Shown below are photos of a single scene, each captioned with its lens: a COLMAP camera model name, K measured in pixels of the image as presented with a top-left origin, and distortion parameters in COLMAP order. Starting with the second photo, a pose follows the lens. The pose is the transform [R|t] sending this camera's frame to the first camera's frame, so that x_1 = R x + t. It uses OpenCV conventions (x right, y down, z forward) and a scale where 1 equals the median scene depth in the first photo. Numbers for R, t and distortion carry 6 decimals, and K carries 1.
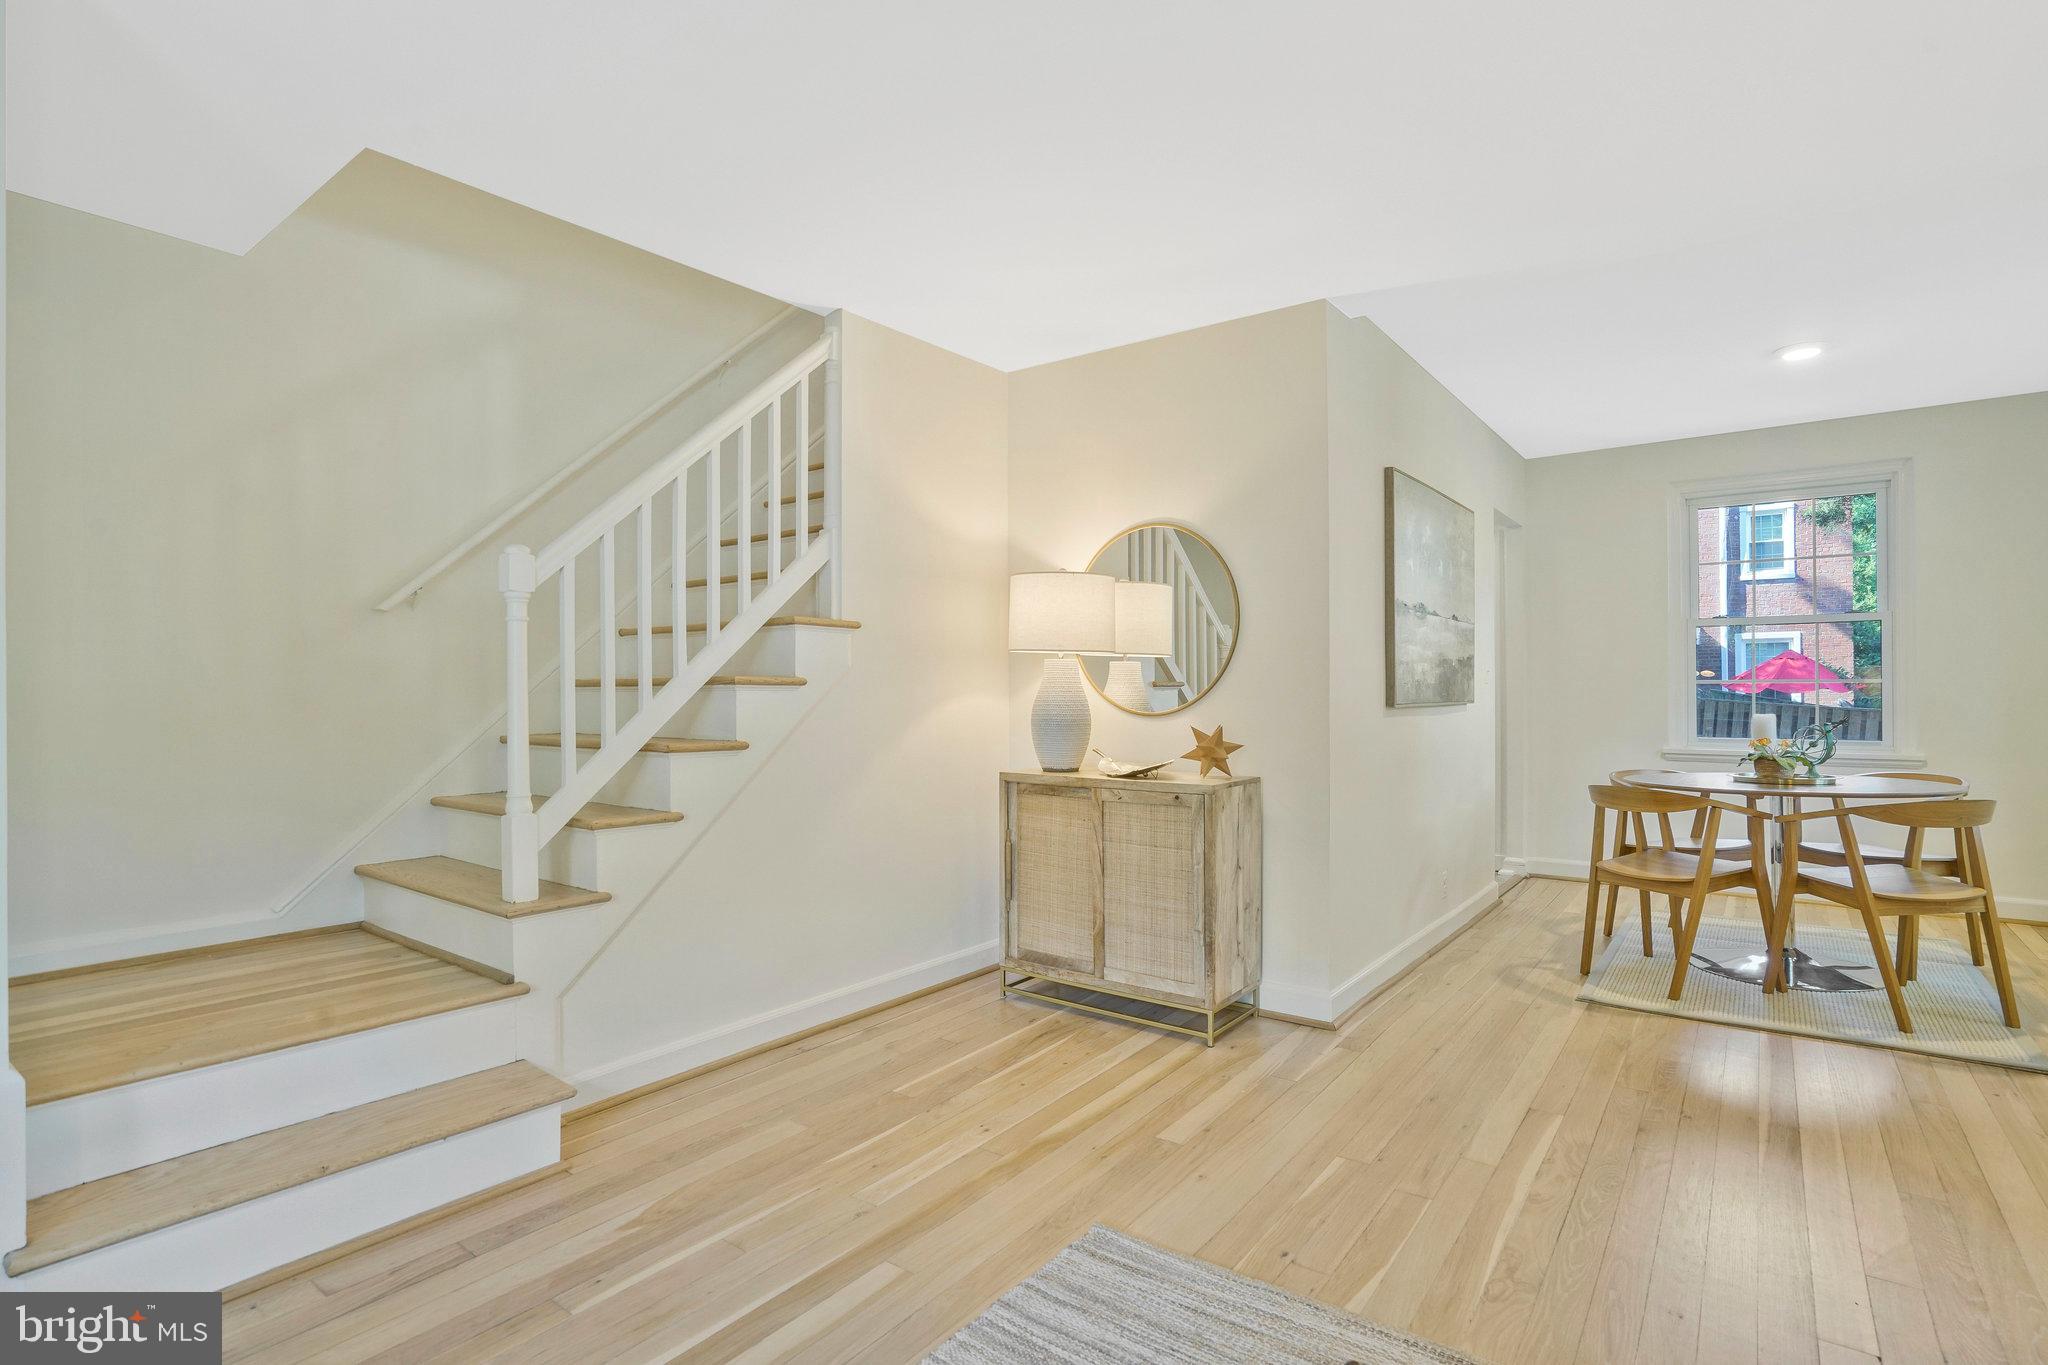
lens RADIAL K [[1021.3, 0, 1015.1], [0, 1021.3, 672.6], [0, 0, 1]] dist [-0.045575, 0.018786]
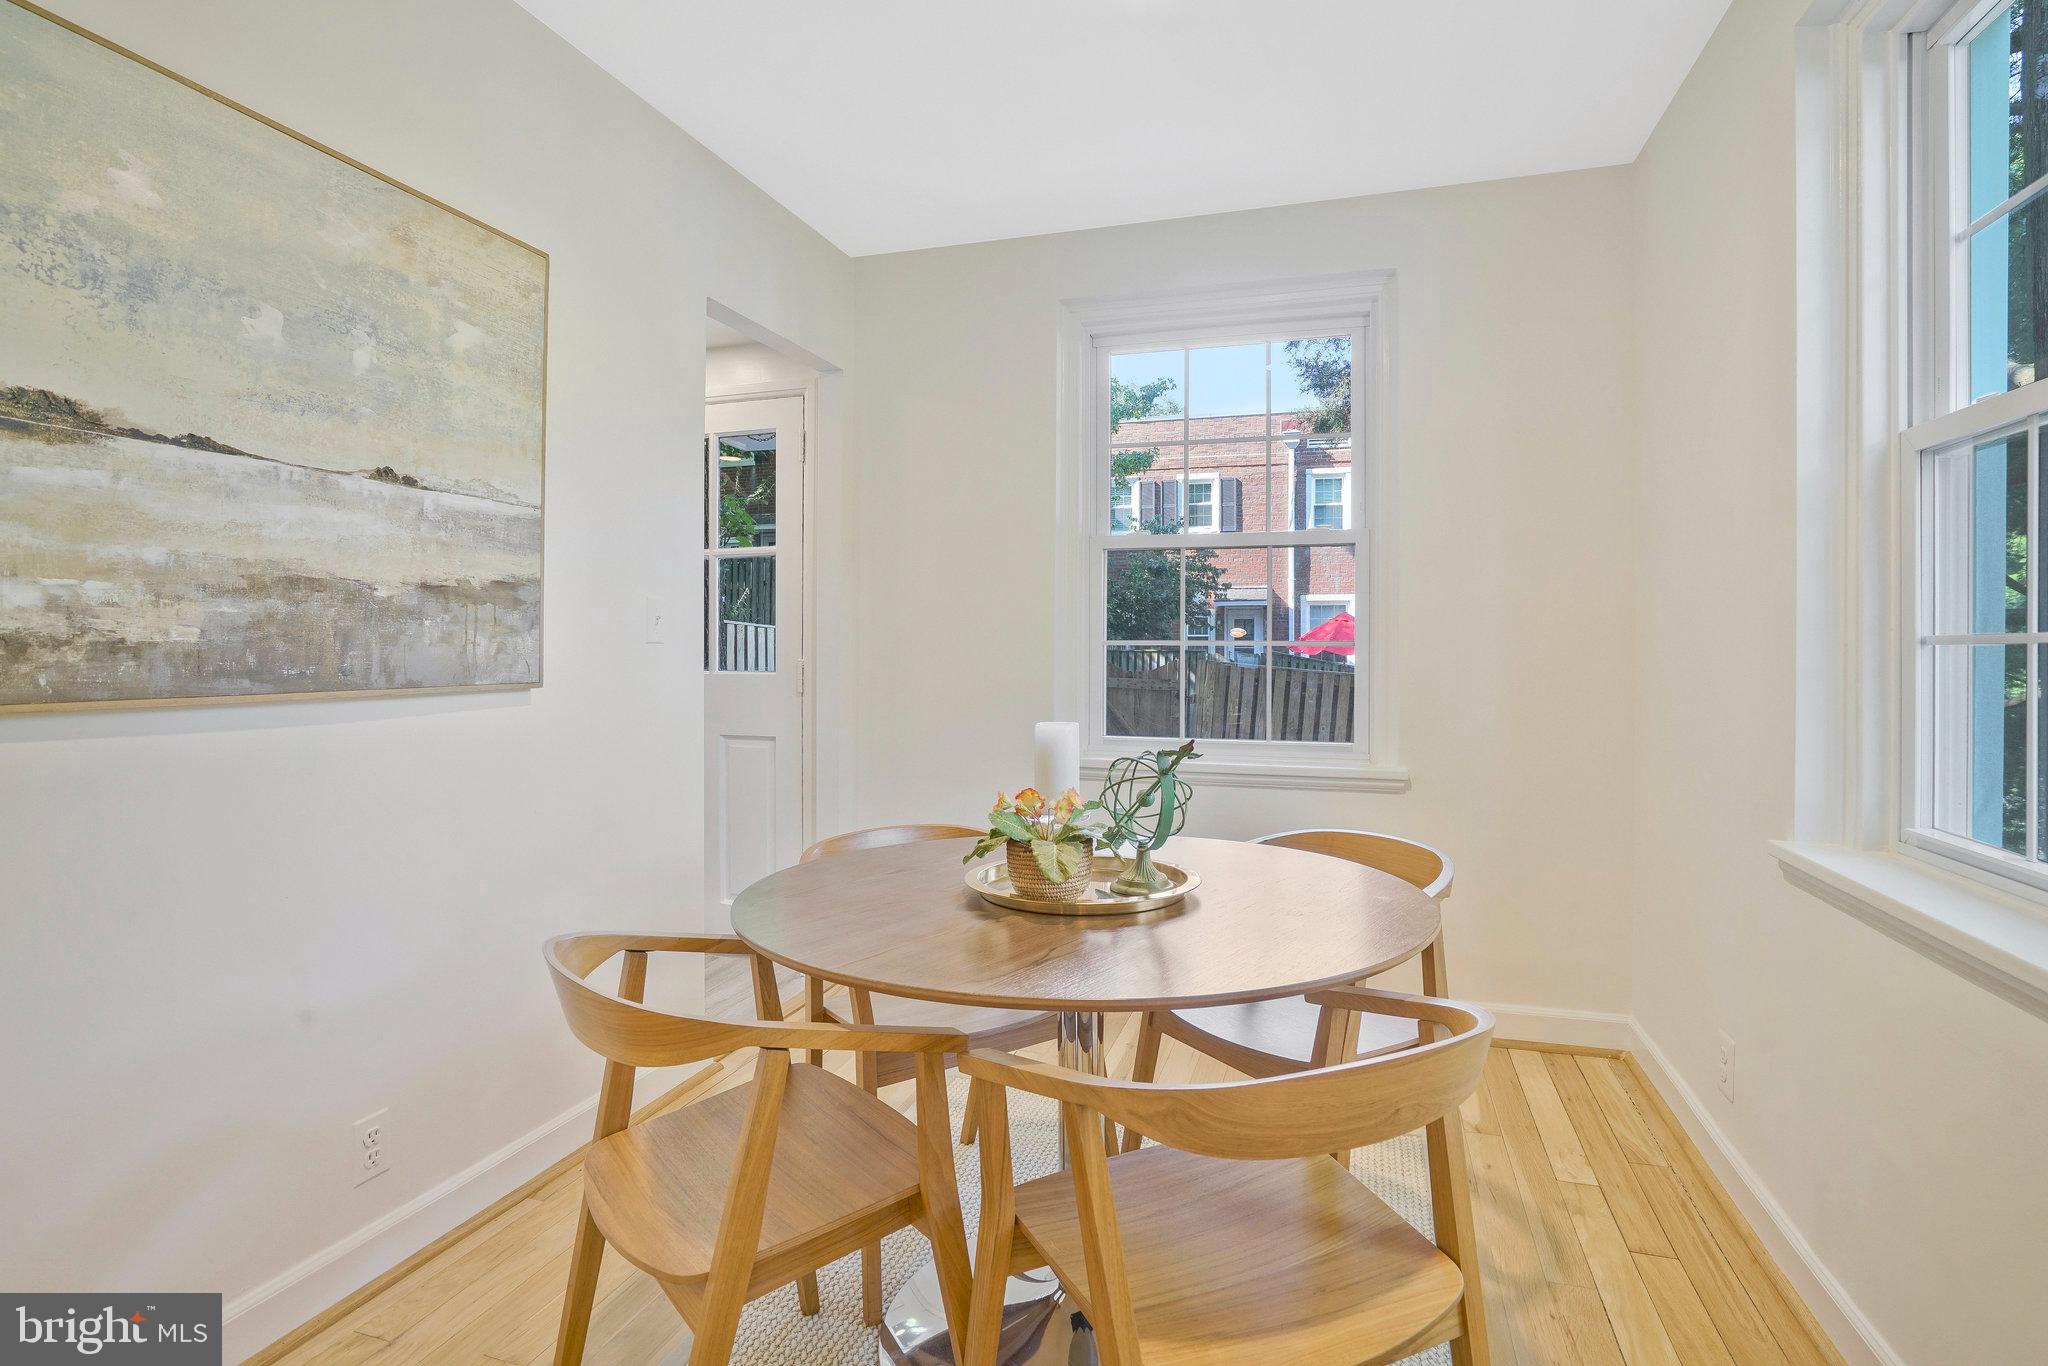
lens RADIAL K [[1021.3, 0, 1023.0], [0, 1021.3, 663.4], [0, 0, 1]] dist [-0.045575, 0.018786]
pose [[0.939271, 0.002685, 0.343165, 0.659465], [-0.013832, 0.999453, 0.030040, 0.004004], [-0.342896, -0.032962, 0.938795, 0.682504]]
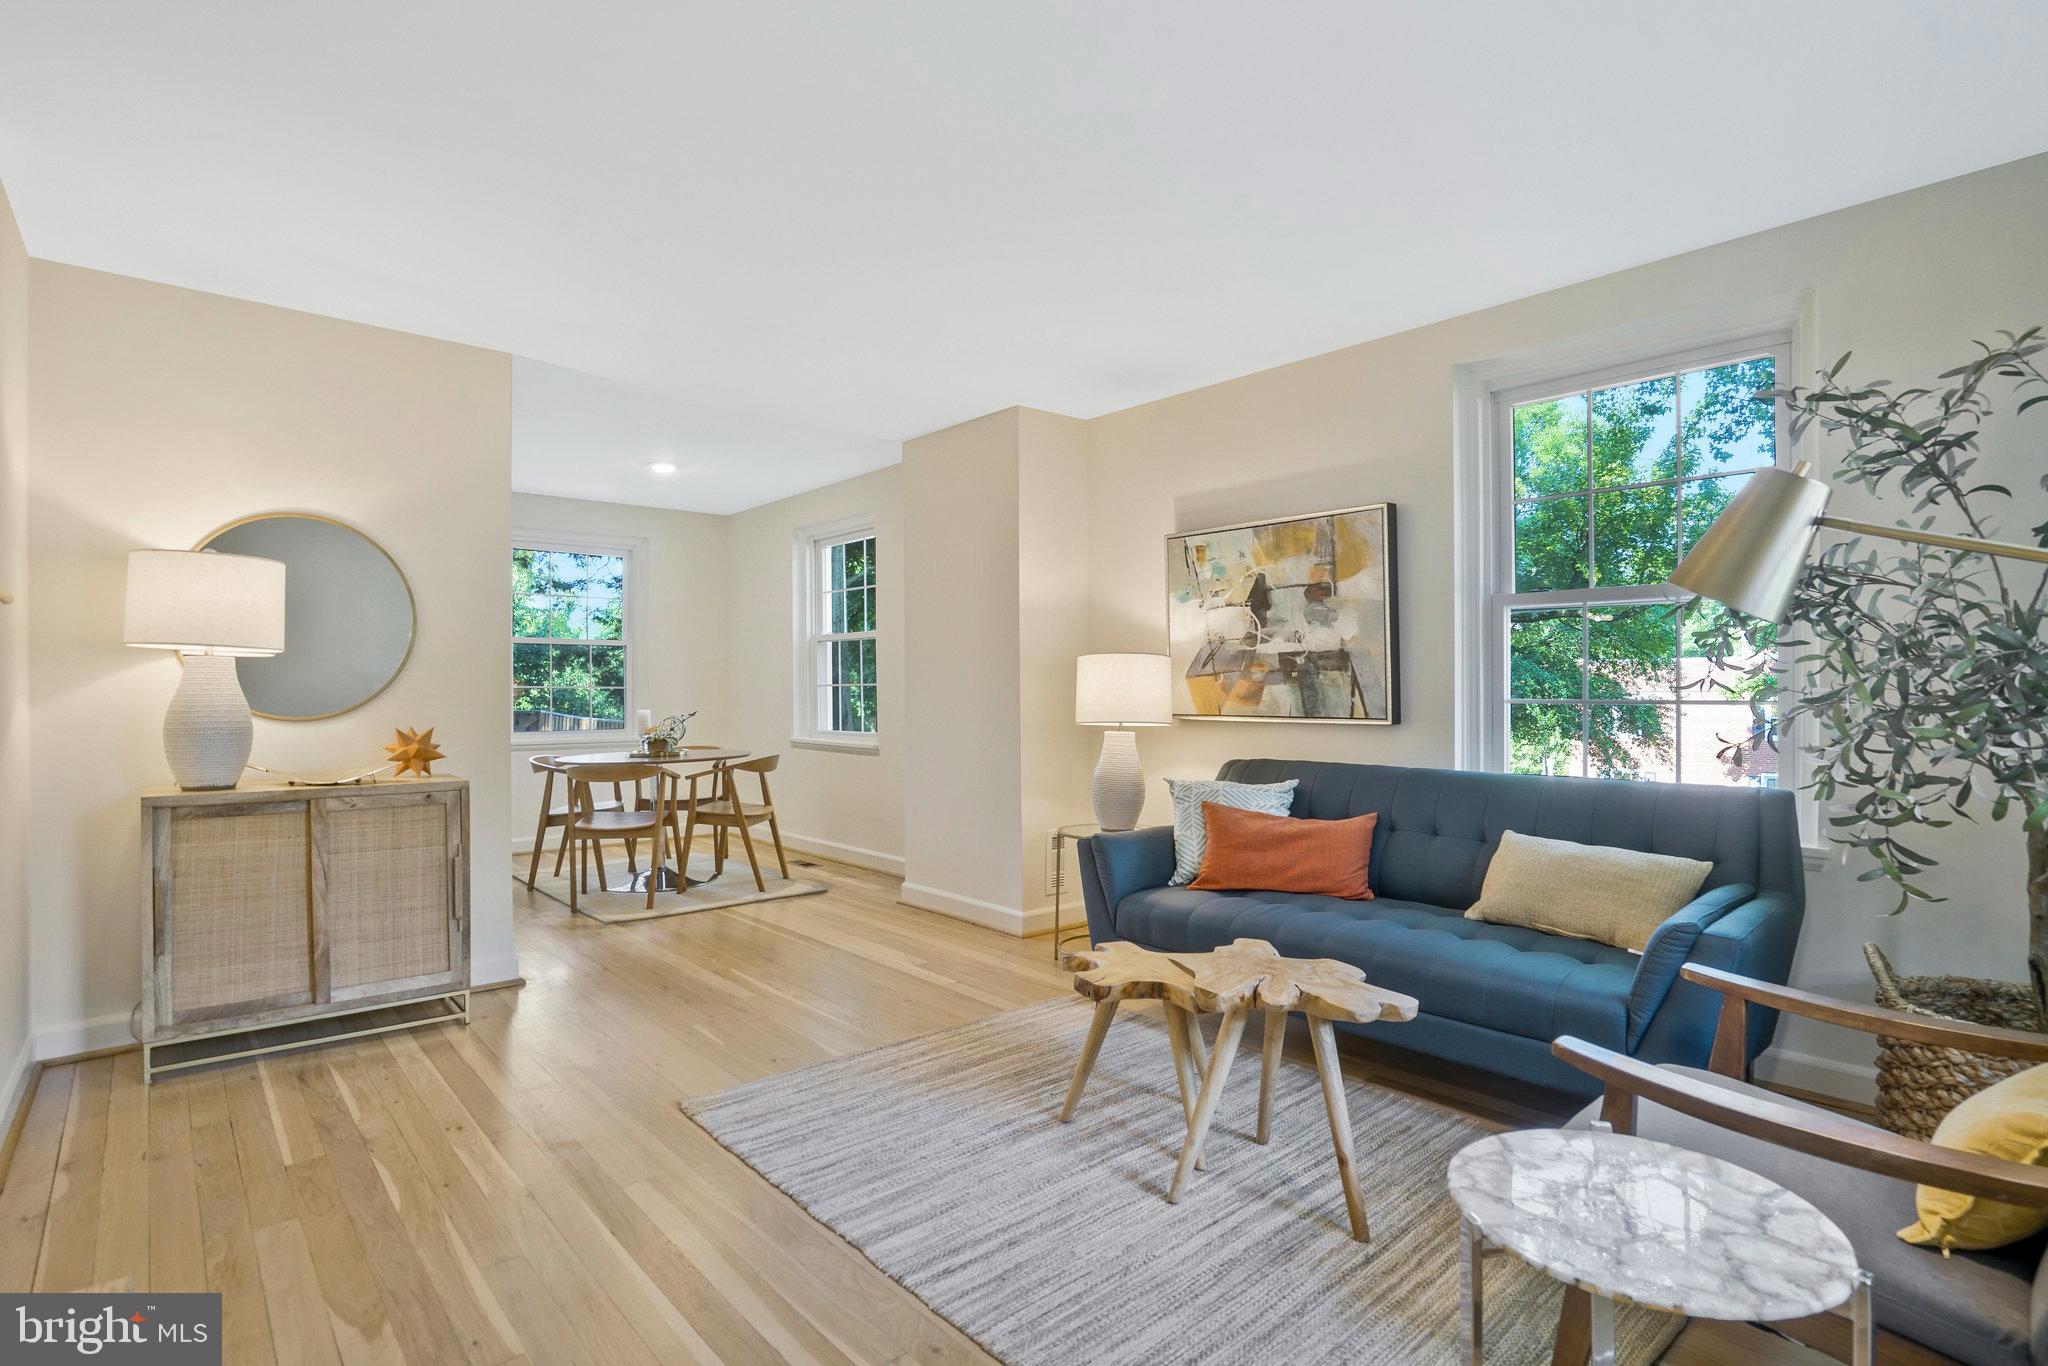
lens RADIAL K [[1021.3, 0, 1008.4], [0, 1021.3, 674.6], [0, 0, 1]] dist [-0.045575, 0.018786]
pose [[0.213318, 0.017904, 0.976819, -0.646462], [-0.010920, 0.999813, -0.015941, 0.008638], [-0.976922, -0.007266, 0.213474, 0.190691]]
